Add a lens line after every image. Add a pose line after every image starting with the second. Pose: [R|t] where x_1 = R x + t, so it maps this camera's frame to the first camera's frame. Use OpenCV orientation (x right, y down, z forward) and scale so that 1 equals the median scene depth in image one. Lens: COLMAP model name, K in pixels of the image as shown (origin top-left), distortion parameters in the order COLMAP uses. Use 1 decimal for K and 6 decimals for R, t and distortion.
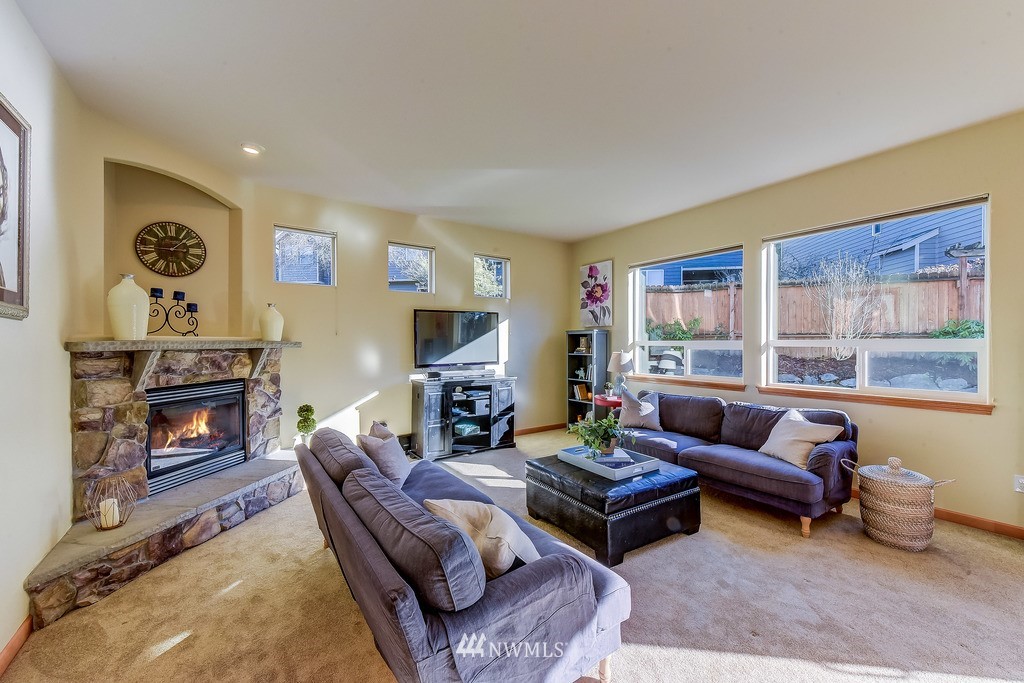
lens RADIAL K [[403.4, 0, 512.0], [0, 403.4, 341.5], [0, 0, 1]] dist [0.000519, -0.000007]
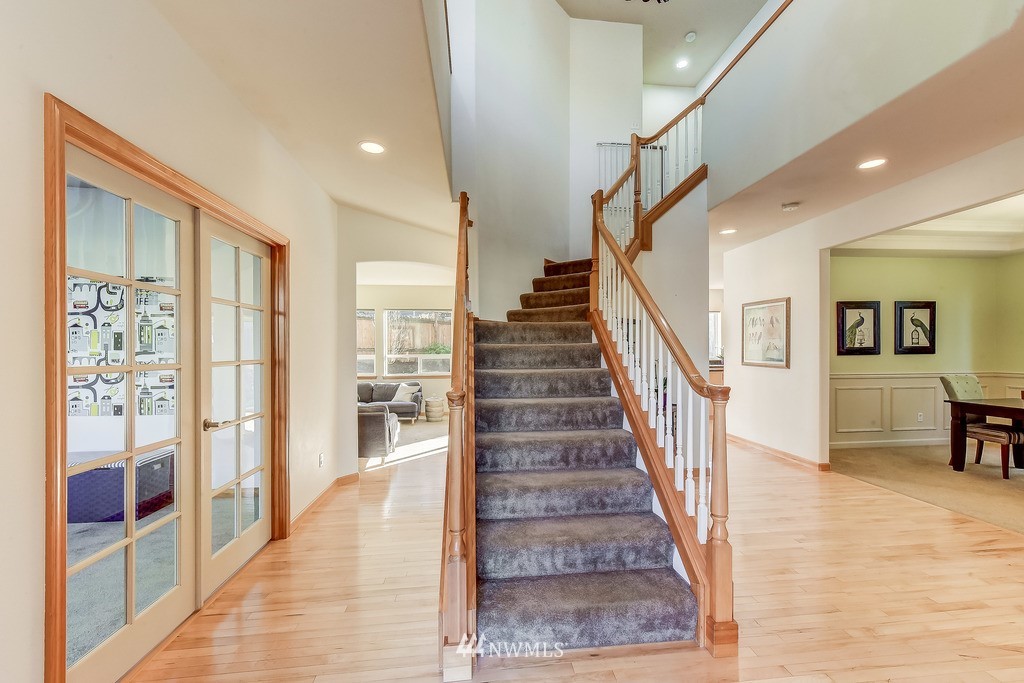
lens RADIAL K [[403.4, 0, 512.0], [0, 403.4, 341.5], [0, 0, 1]] dist [0.000519, -0.000007]
pose [[0.489335, 0.015051, 0.871966, -1.088486], [0.006193, 0.999766, -0.020733, -0.028735], [-0.872074, 0.015545, 0.489127, -0.769827]]
